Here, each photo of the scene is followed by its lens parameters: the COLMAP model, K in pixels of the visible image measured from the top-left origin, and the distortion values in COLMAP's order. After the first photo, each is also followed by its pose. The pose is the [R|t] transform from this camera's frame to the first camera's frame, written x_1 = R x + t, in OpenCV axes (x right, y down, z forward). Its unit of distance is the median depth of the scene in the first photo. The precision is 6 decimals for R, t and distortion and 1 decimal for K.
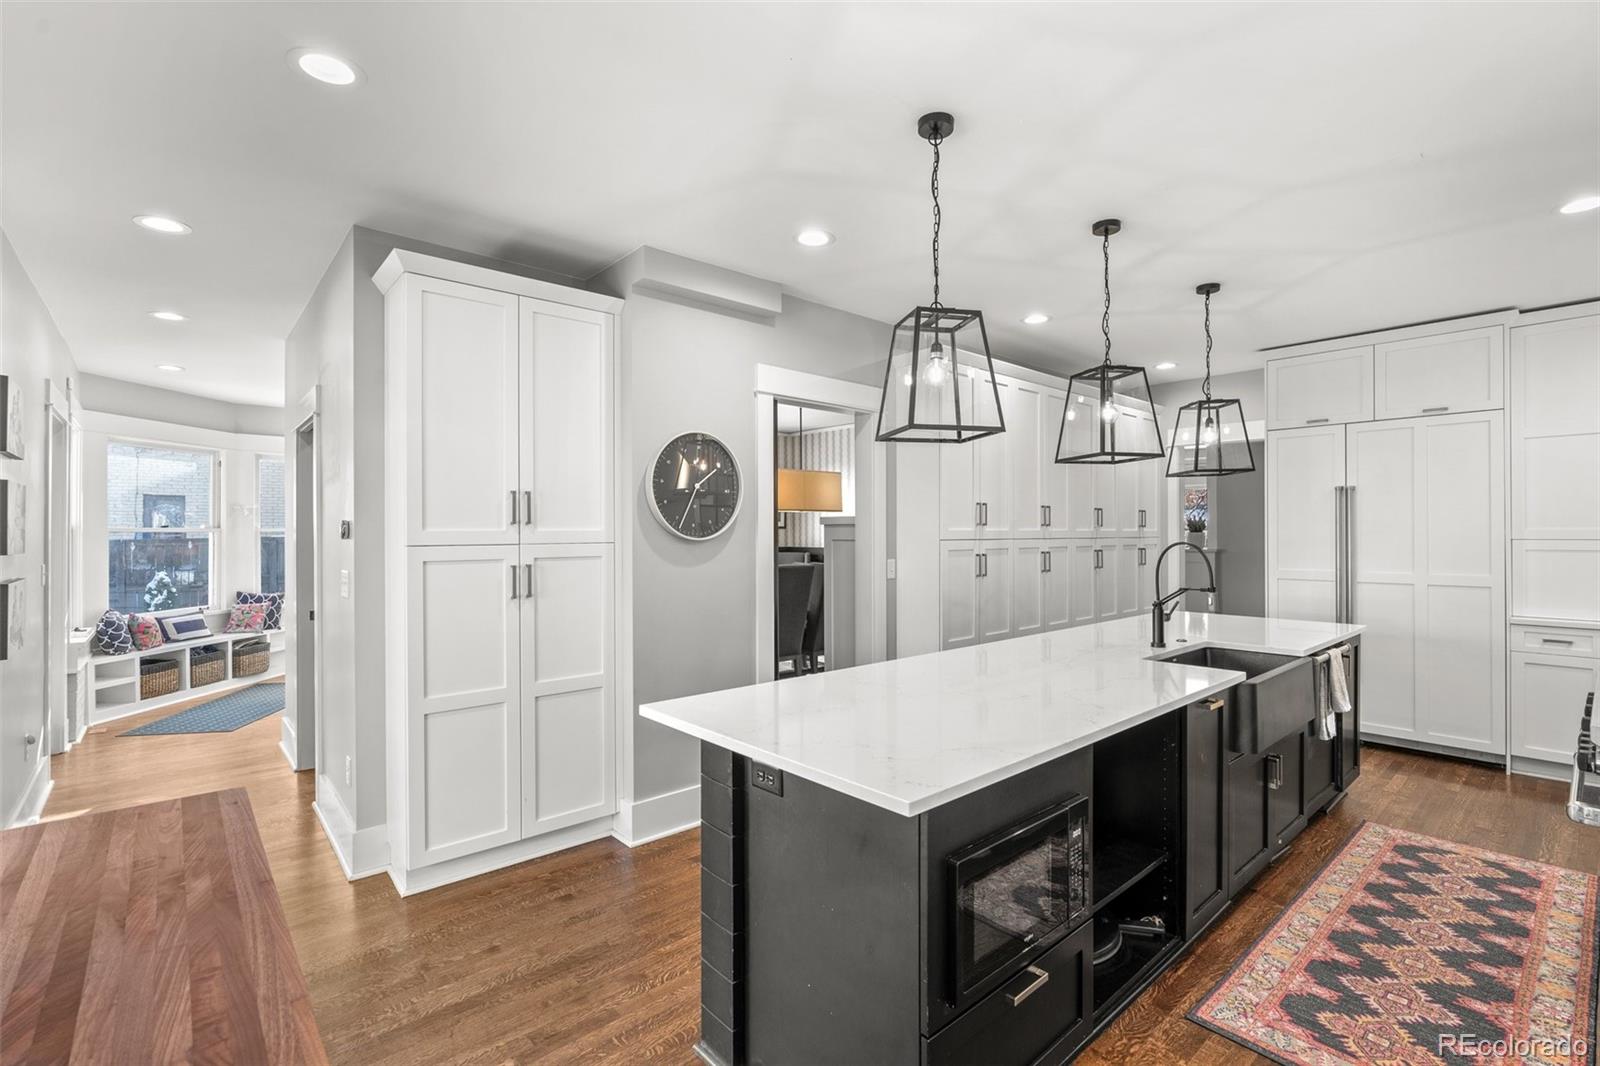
lens RADIAL K [[726.9, 0, 803.0], [0, 726.9, 534.8], [0, 0, 1]] dist [-0.000262, 0.000777]
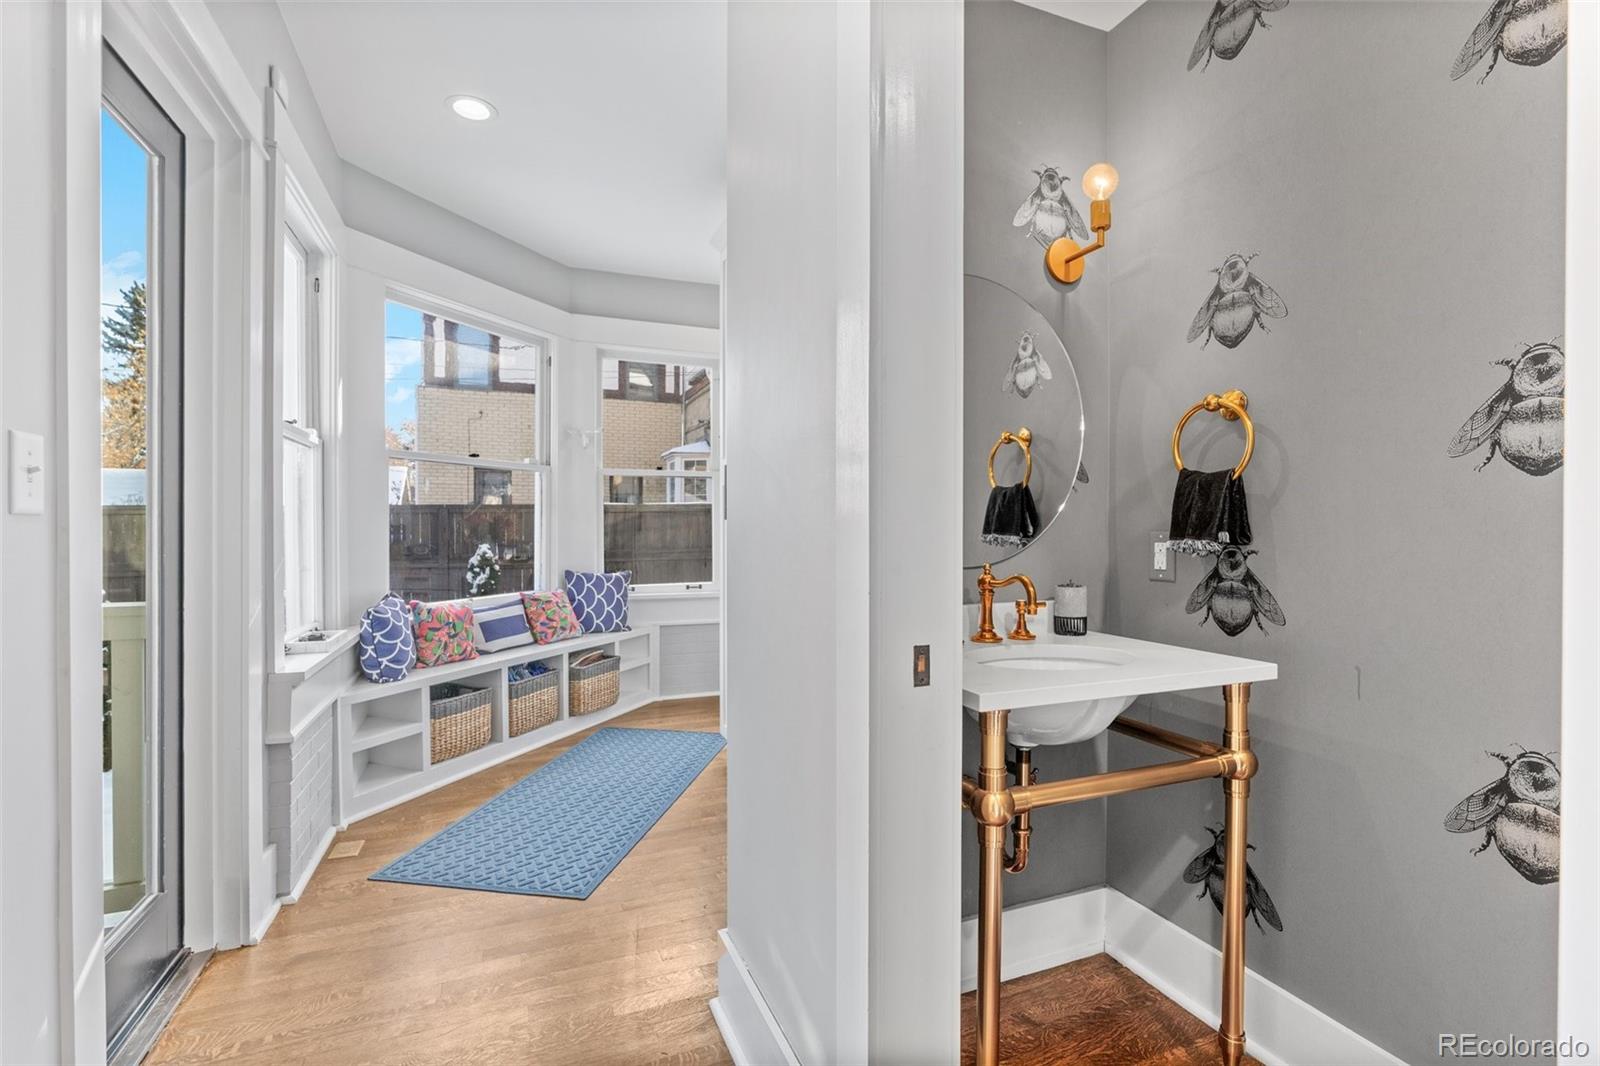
lens RADIAL K [[726.9, 0, 797.7], [0, 726.9, 534.7], [0, 0, 1]] dist [-0.000262, 0.000777]
pose [[0.944338, 0.004482, -0.328948, -0.414323], [-0.001758, 0.999962, 0.008579, 0.045800], [0.328973, -0.007523, 0.944309, 0.503932]]
